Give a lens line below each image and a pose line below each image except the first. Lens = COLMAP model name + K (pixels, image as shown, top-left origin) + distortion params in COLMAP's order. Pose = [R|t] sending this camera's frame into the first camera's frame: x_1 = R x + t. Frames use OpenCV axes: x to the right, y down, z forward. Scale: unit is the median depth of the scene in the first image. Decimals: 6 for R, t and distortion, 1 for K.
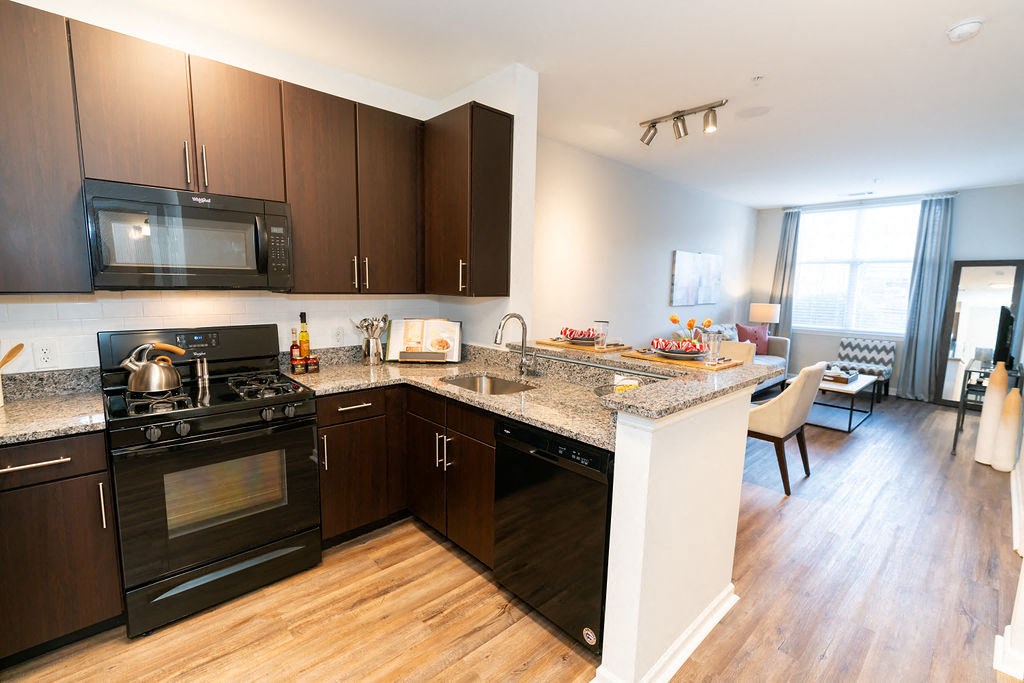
lens RADIAL K [[455.5, 0, 512.3], [0, 455.5, 348.5], [0, 0, 1]] dist [-0.005572, 0.000644]
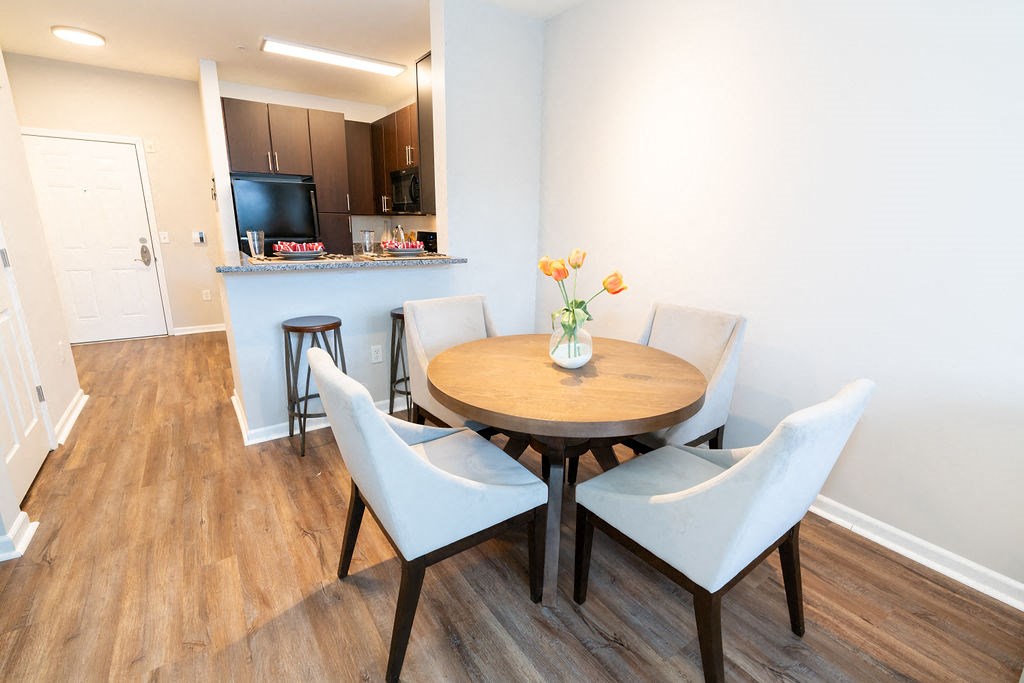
lens RADIAL K [[455.5, 0, 515.5], [0, 455.5, 336.8], [0, 0, 1]] dist [-0.005572, 0.000644]
pose [[-0.136700, 0.211044, -0.967871, 1.745927], [-0.143648, 0.962492, 0.230160, -0.165804], [0.980142, 0.170496, -0.101257, 2.027213]]
